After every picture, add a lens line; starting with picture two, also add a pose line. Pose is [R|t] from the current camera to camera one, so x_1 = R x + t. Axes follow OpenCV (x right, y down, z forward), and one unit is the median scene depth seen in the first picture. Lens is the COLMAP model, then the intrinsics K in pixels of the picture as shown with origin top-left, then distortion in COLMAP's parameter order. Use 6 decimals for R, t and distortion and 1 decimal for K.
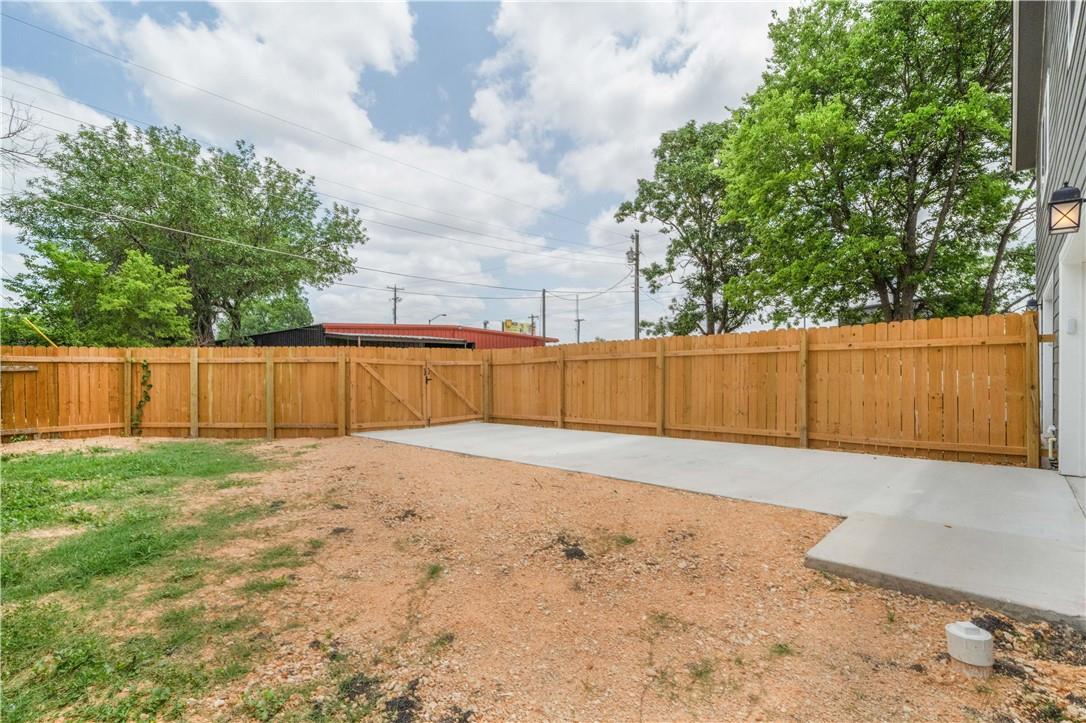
lens RADIAL K [[497.1, 0, 543.9], [0, 497.1, 364.3], [0, 0, 1]] dist [0.008217, -0.000902]
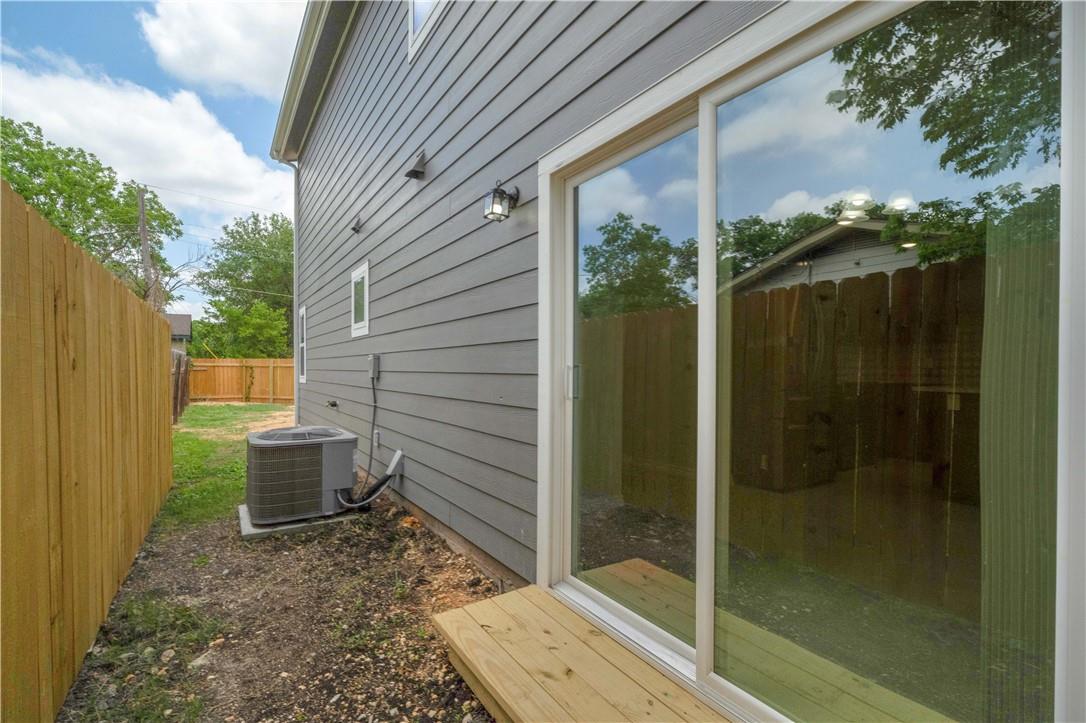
lens RADIAL K [[507.6, 0, 544.2], [0, 507.6, 372.1], [0, 0, 1]] dist [-0.002374, 0.000778]
pose [[0.975261, 0.004576, -0.221007, 0.552692], [-0.002523, 0.999951, 0.009572, -0.001236], [0.221040, -0.008778, 0.975225, -0.504802]]
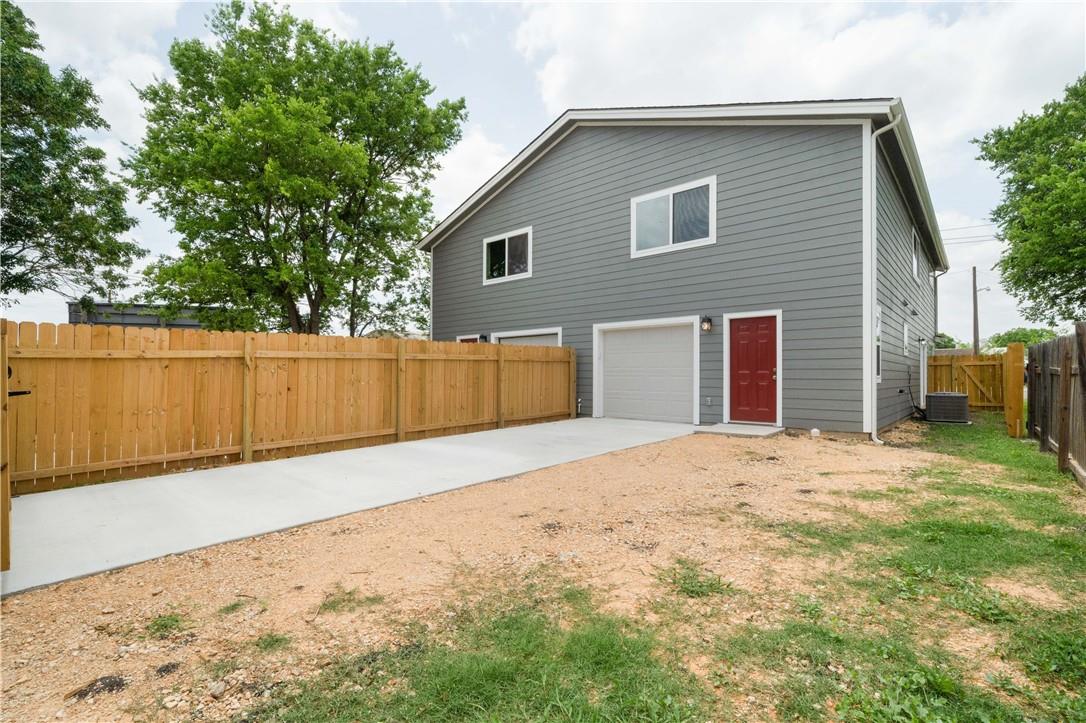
lens RADIAL K [[497.1, 0, 540.7], [0, 497.1, 370.6], [0, 0, 1]] dist [0.008217, -0.000902]
pose [[-0.035390, 0.014233, 0.999272, -0.804190], [-0.008773, 0.999856, -0.014552, 0.020580], [-0.999335, -0.009281, -0.035260, 0.832357]]
